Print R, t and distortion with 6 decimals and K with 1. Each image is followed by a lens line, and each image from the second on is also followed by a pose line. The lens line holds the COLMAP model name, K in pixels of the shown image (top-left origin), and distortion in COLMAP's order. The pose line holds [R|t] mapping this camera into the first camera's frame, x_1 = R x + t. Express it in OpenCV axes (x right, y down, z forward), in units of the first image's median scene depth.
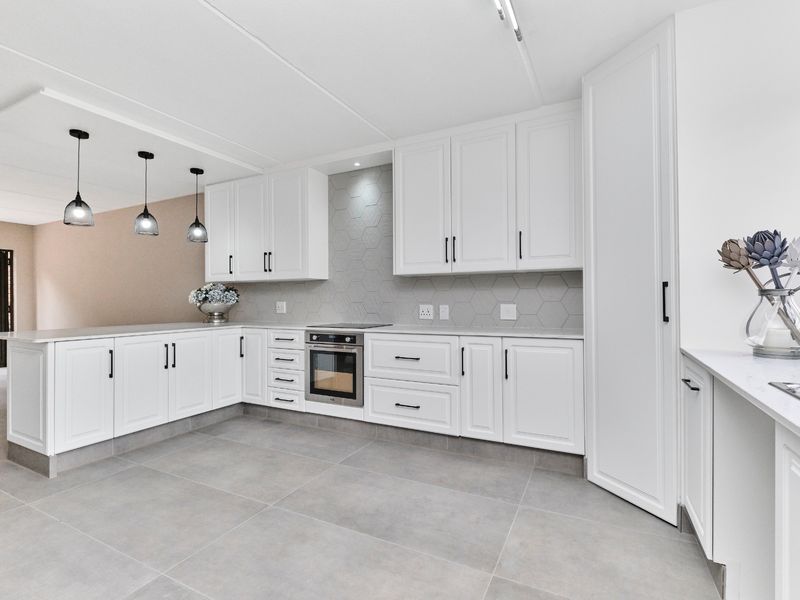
lens RADIAL K [[395.1, 0, 396.7], [0, 395.1, 299.7], [0, 0, 1]] dist [0.001734, -0.001041]
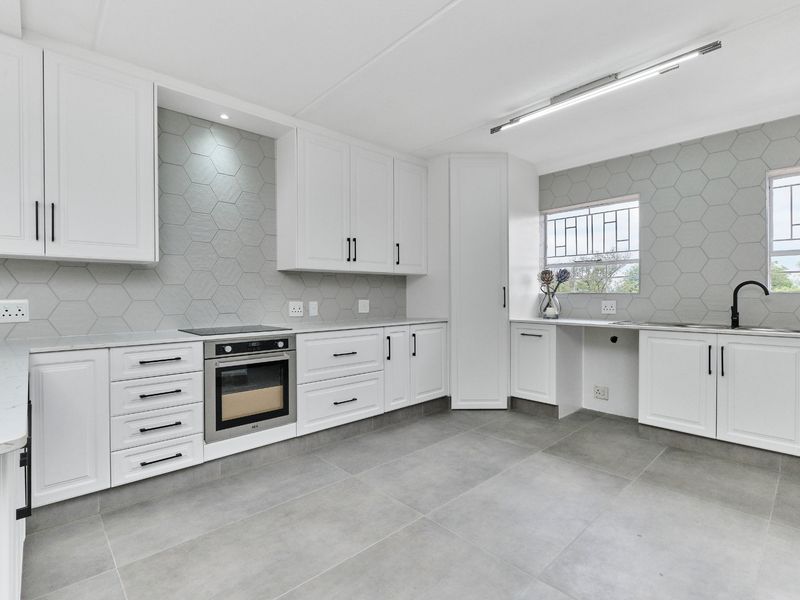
lens RADIAL K [[395.1, 0, 398.5], [0, 395.1, 297.3], [0, 0, 1]] dist [0.001734, -0.001041]
pose [[0.334091, -0.000238, 0.942541, -0.832013], [-0.002852, 0.999995, 0.001263, 0.001420], [-0.942537, -0.003110, 0.334088, 0.509855]]
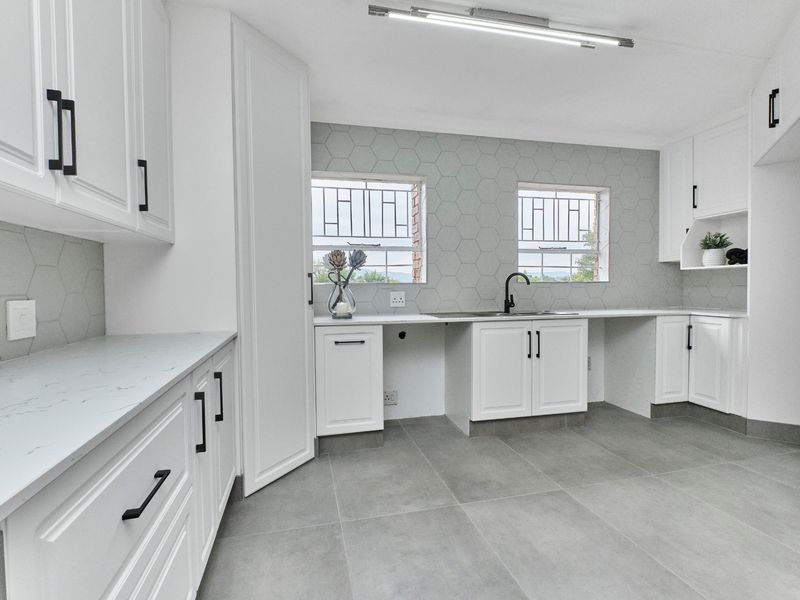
lens RADIAL K [[395.1, 0, 395.5], [0, 395.1, 298.8], [0, 0, 1]] dist [0.001734, -0.001041]
pose [[-0.659336, -0.014816, 0.751702, -0.286086], [0.007992, 0.999611, 0.026713, 0.001493], [-0.751806, 0.023621, -0.658961, 0.999543]]
